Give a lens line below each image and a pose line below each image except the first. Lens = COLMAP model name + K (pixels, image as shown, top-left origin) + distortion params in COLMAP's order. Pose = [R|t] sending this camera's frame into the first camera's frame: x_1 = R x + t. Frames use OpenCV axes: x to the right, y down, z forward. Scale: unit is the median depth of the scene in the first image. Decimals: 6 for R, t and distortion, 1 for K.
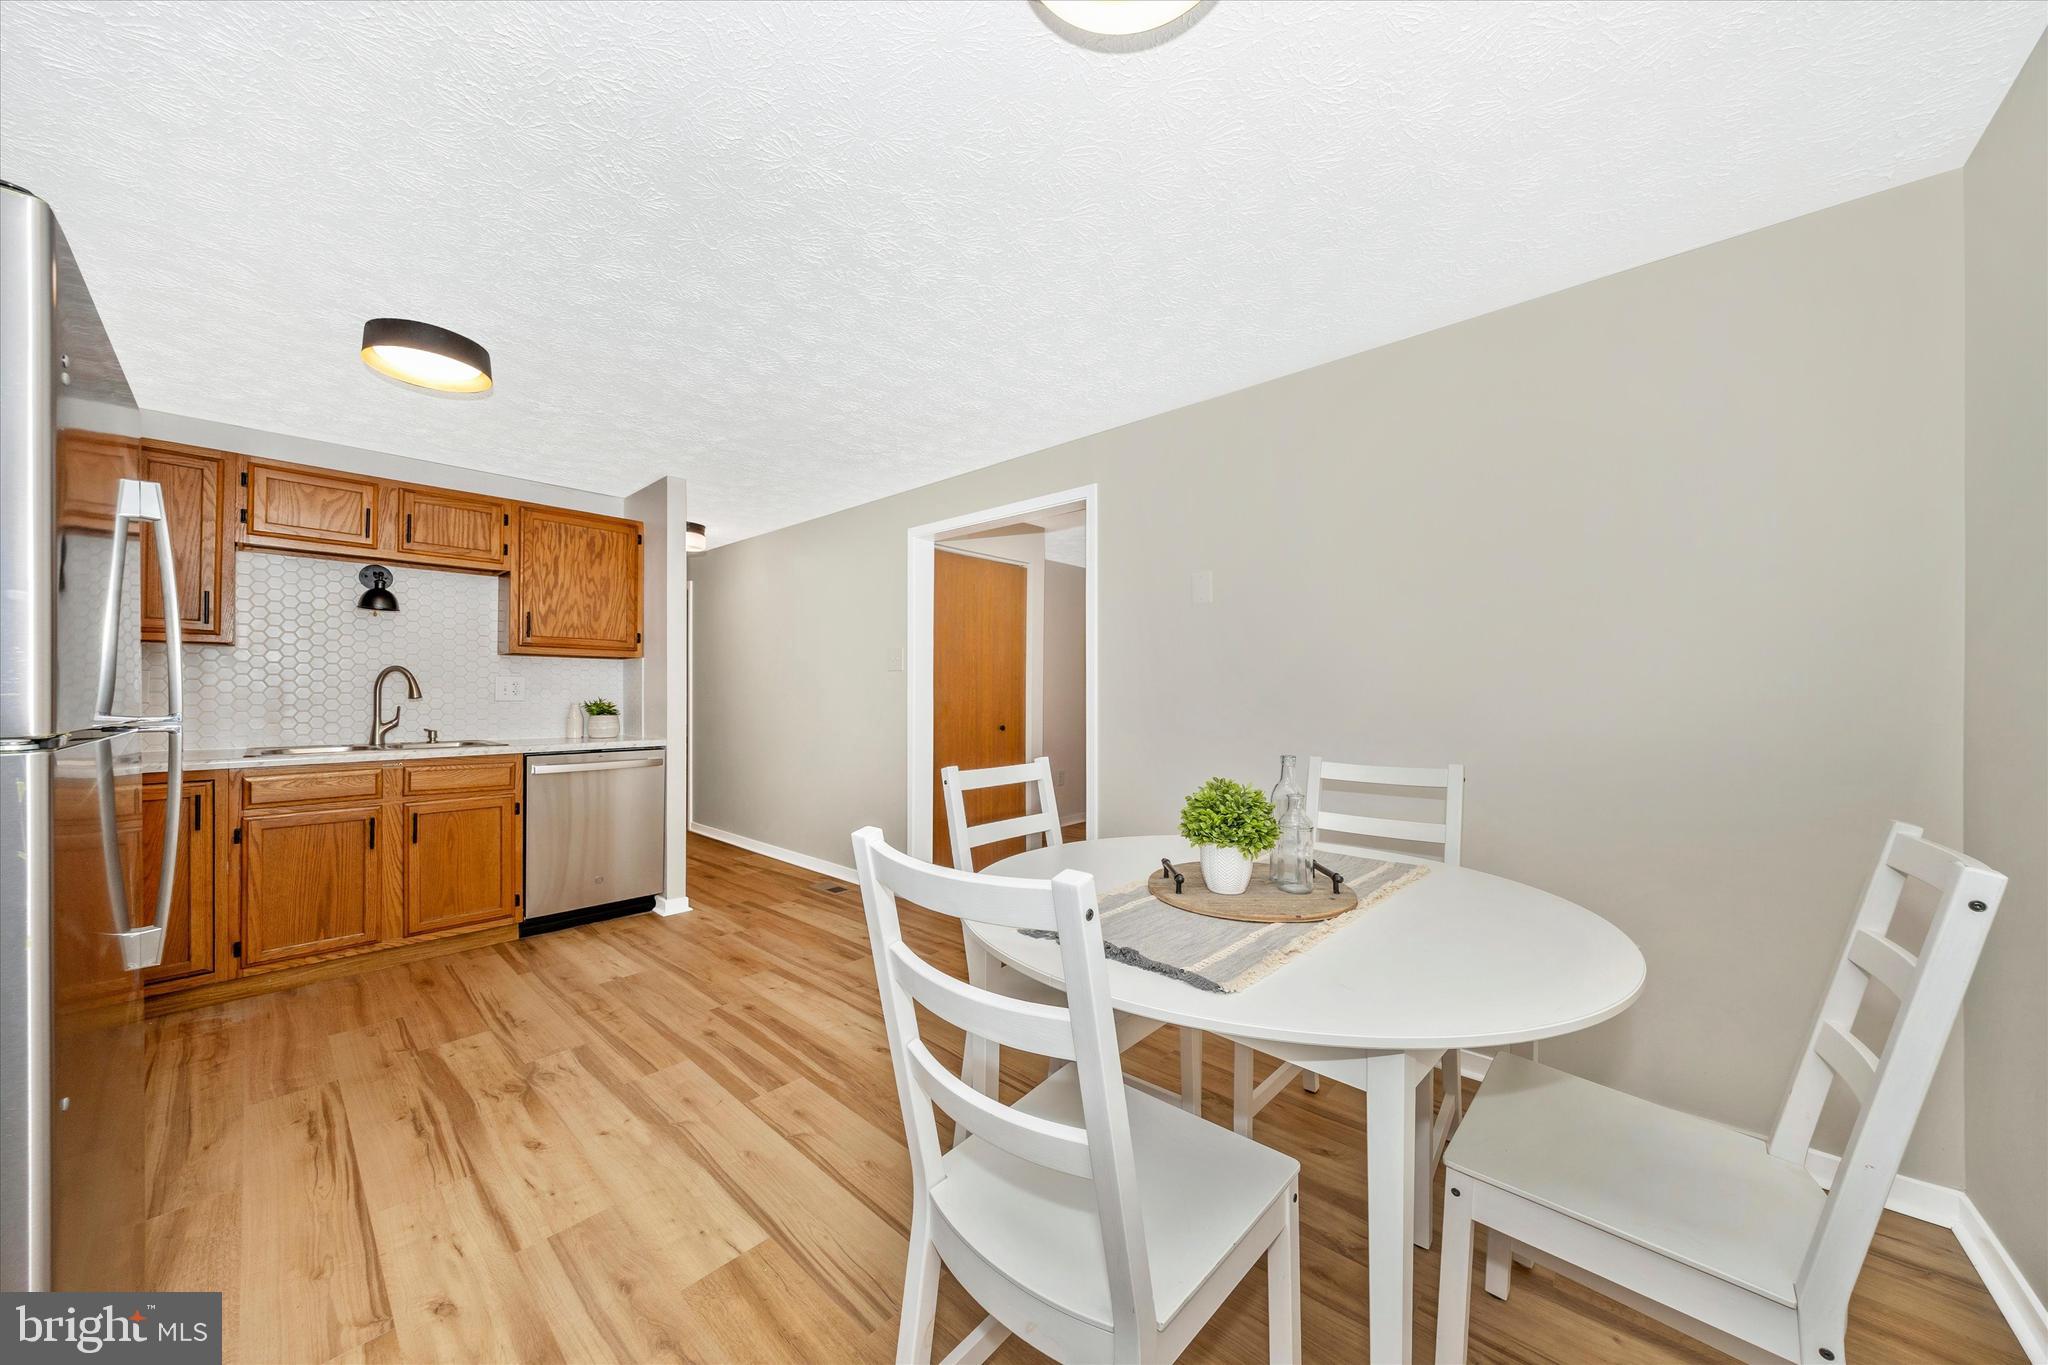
lens RADIAL K [[705.7, 0, 1016.2], [0, 705.7, 689.3], [0, 0, 1]] dist [0.007090, -0.000031]
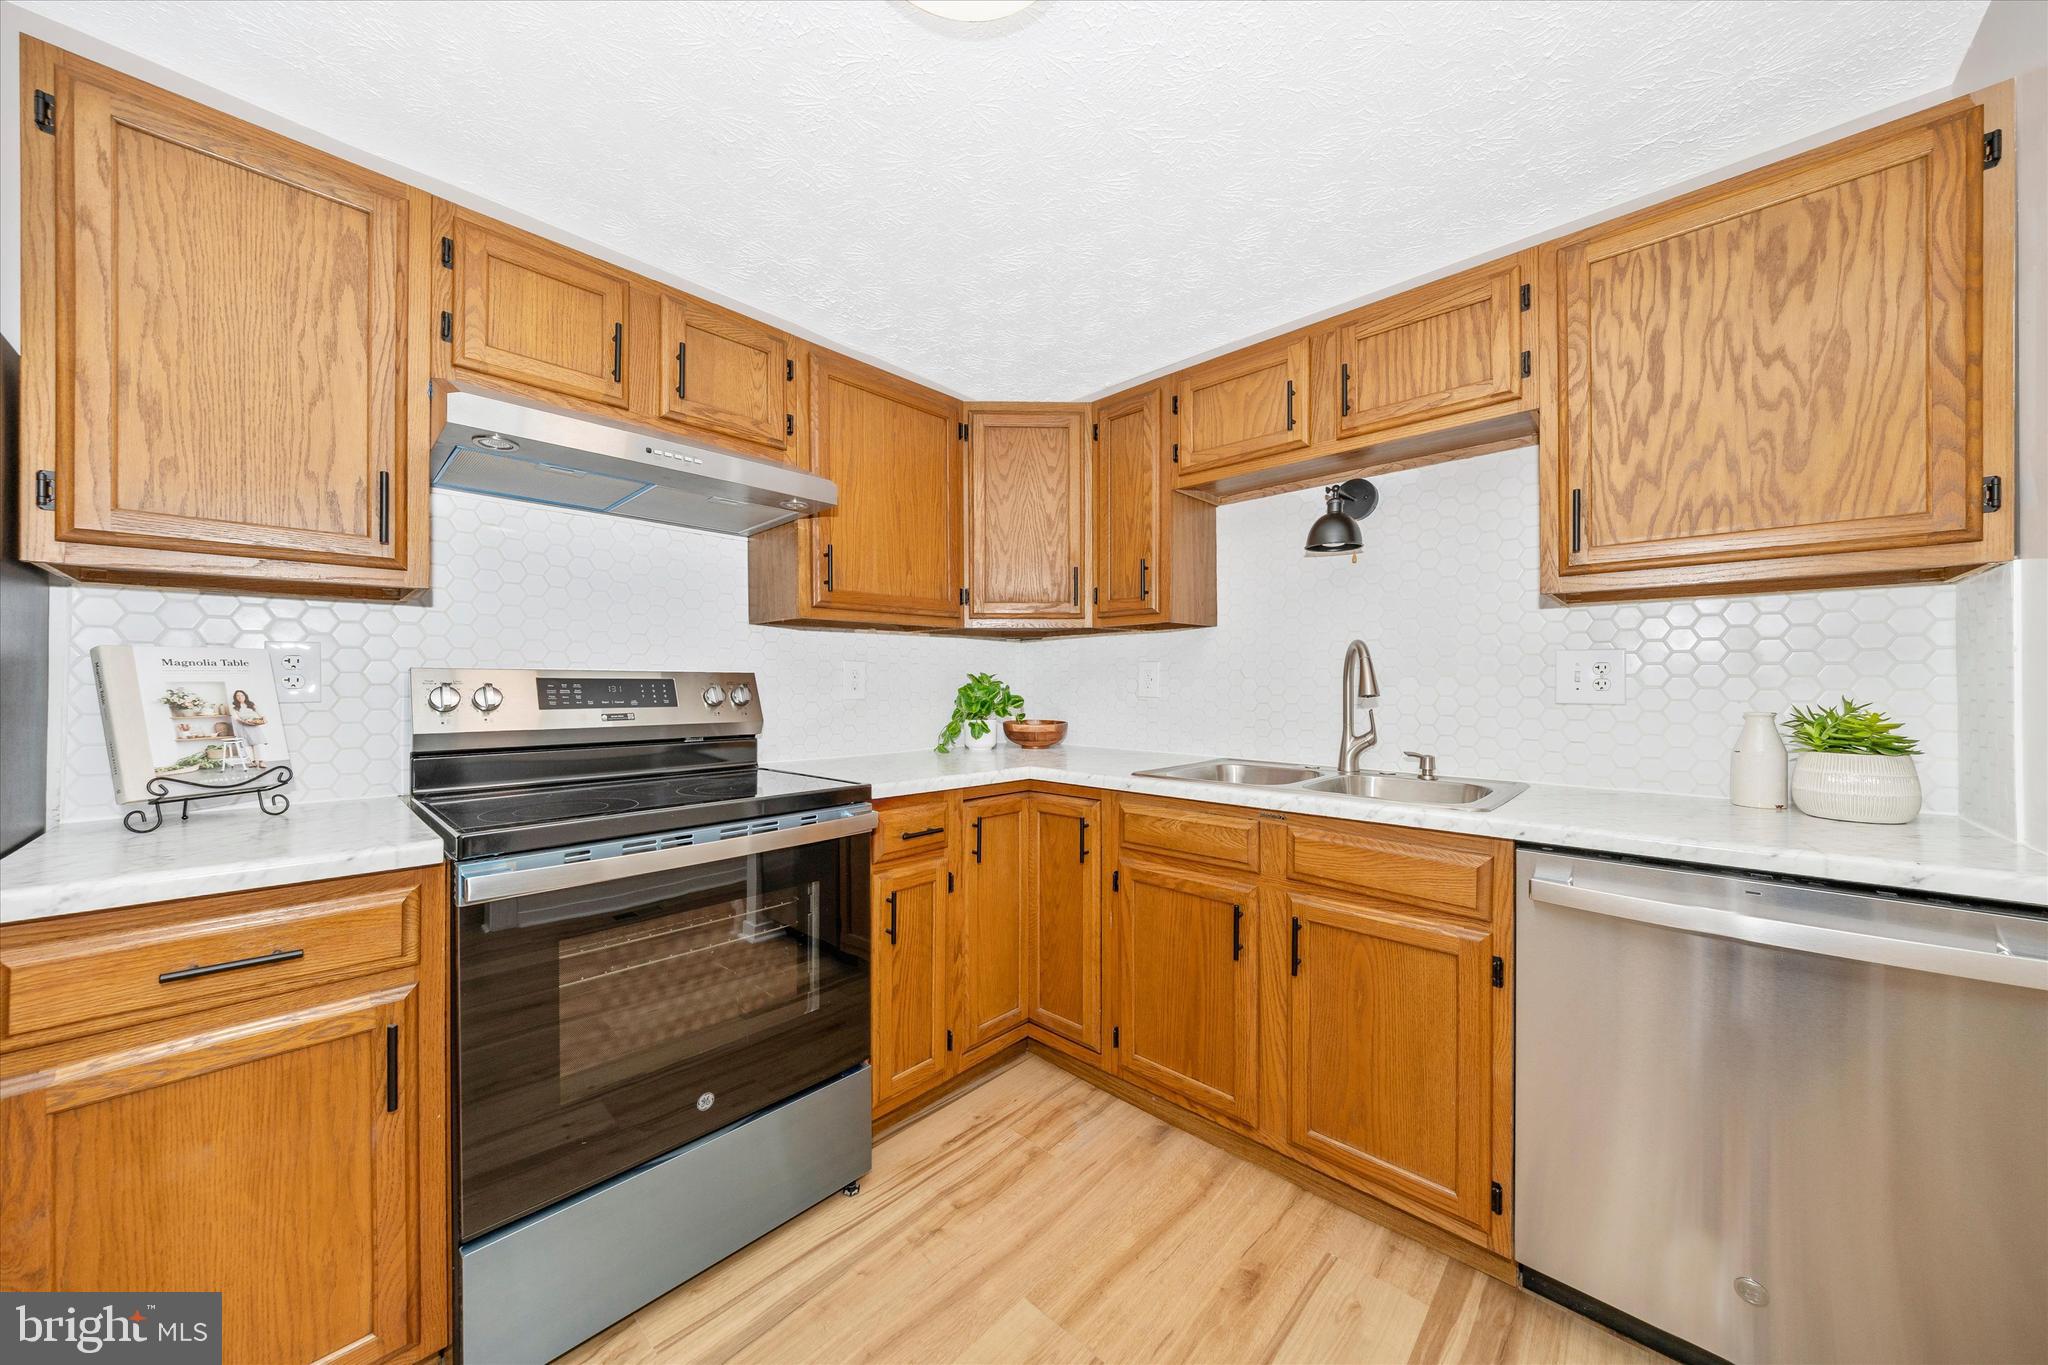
lens RADIAL K [[690.5, 0, 1020.3], [0, 690.5, 681.6], [0, 0, 1]] dist [-0.010241, -0.000029]
pose [[-0.010765, -0.008061, -0.999910, -0.297863], [0.003939, 0.999959, -0.008103, 0.004439], [0.999934, -0.004026, -0.010733, 0.706758]]
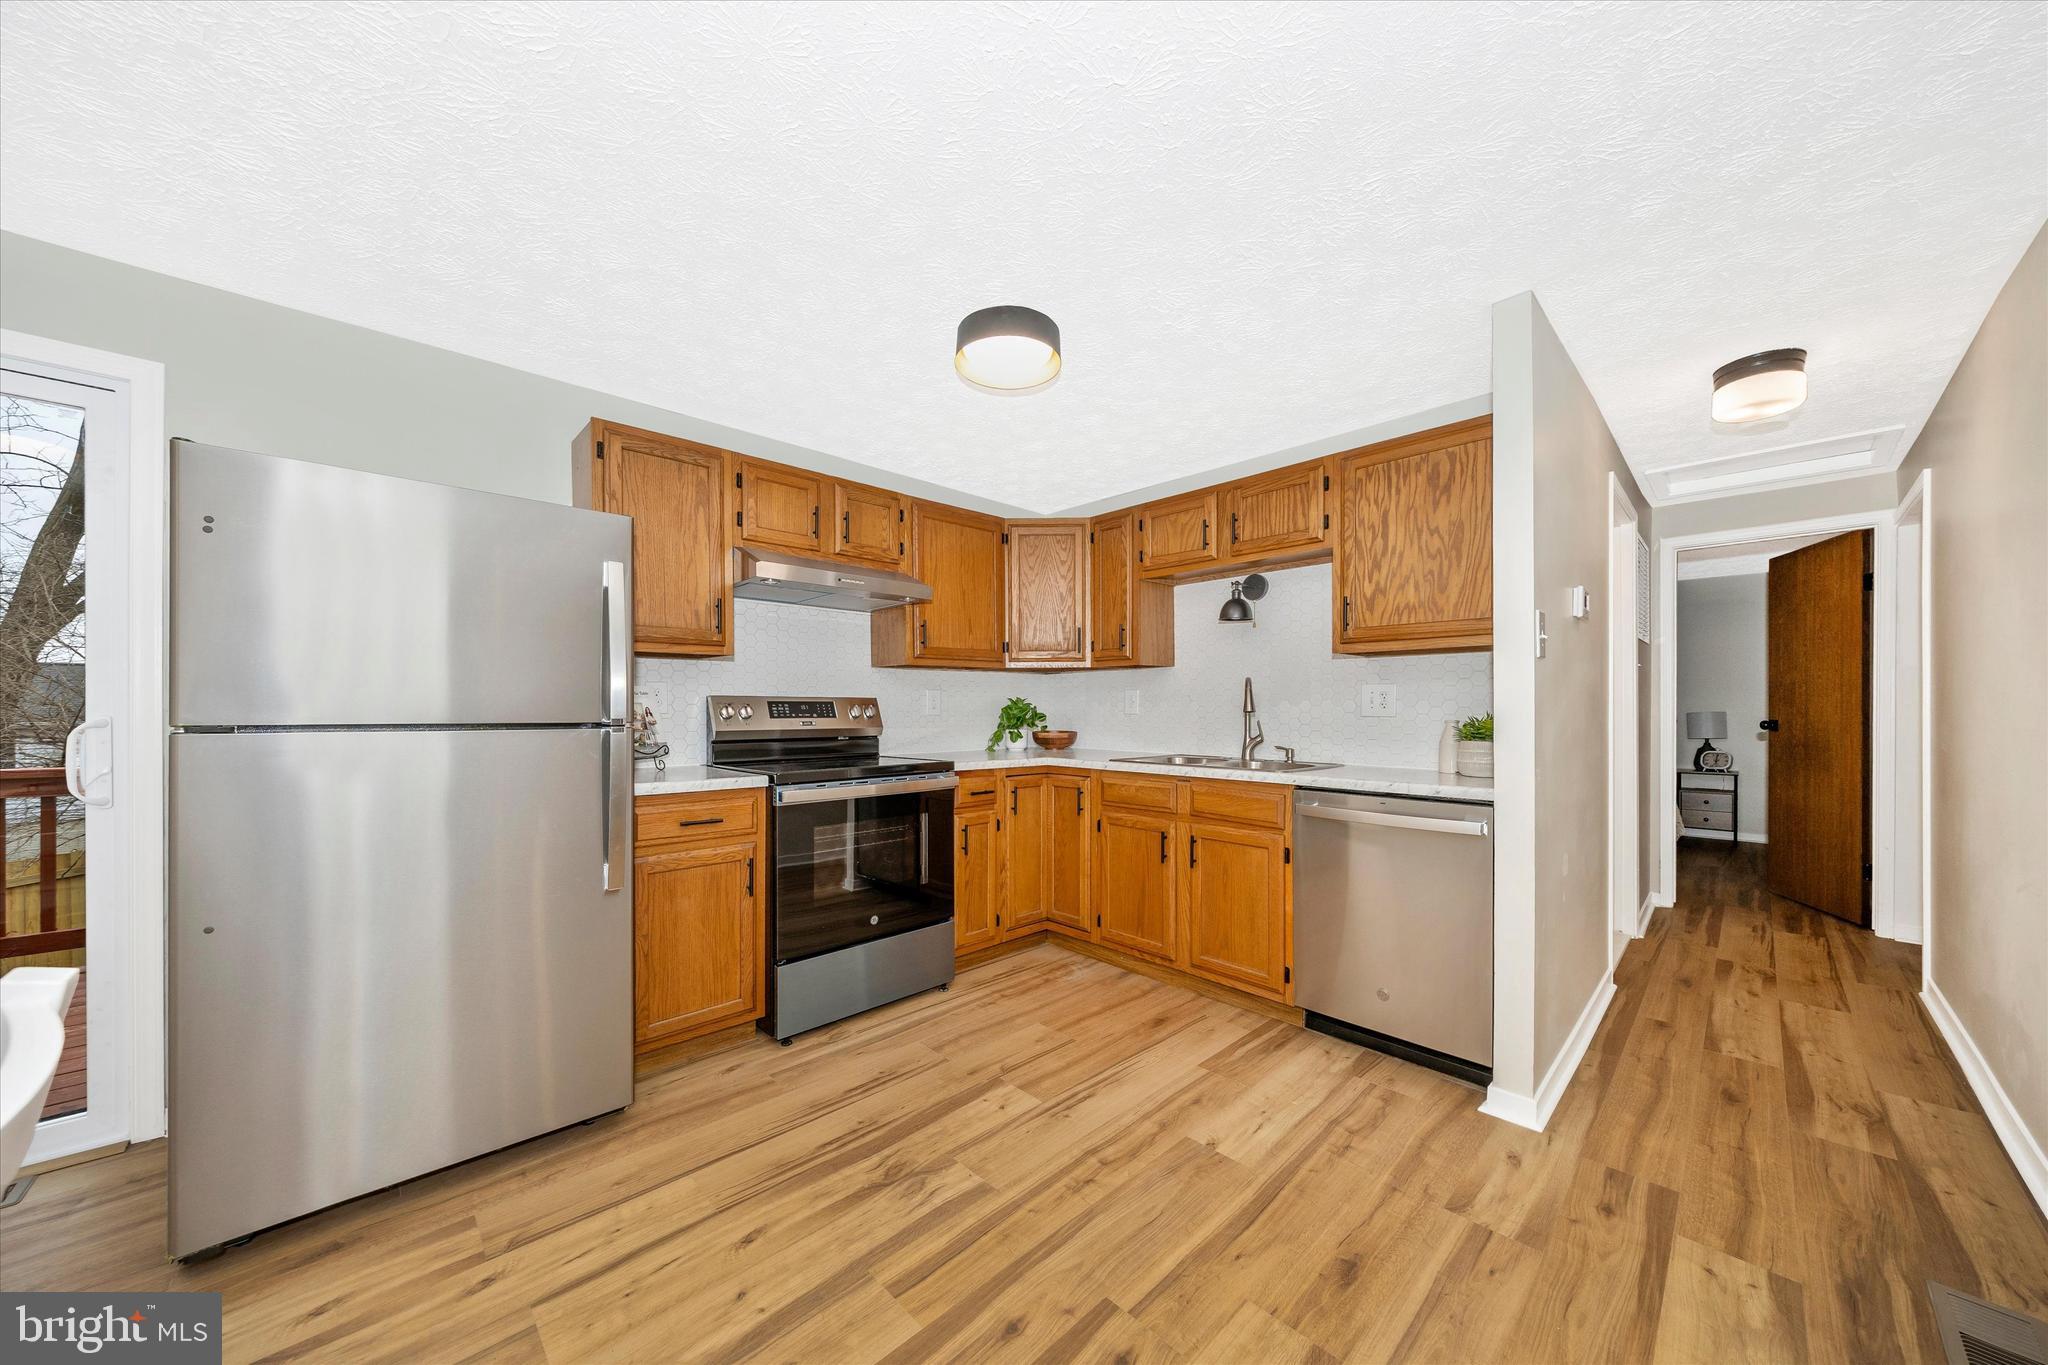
lens RADIAL K [[709.7, 0, 1027.8], [0, 709.7, 709.9], [0, 0, 1]] dist [-0.000454, -0.000067]
pose [[-0.054036, 0.000320, -0.998539, 0.076593], [0.003942, 0.999992, 0.000107, 0.008672], [0.998531, -0.003931, -0.054037, 0.734315]]
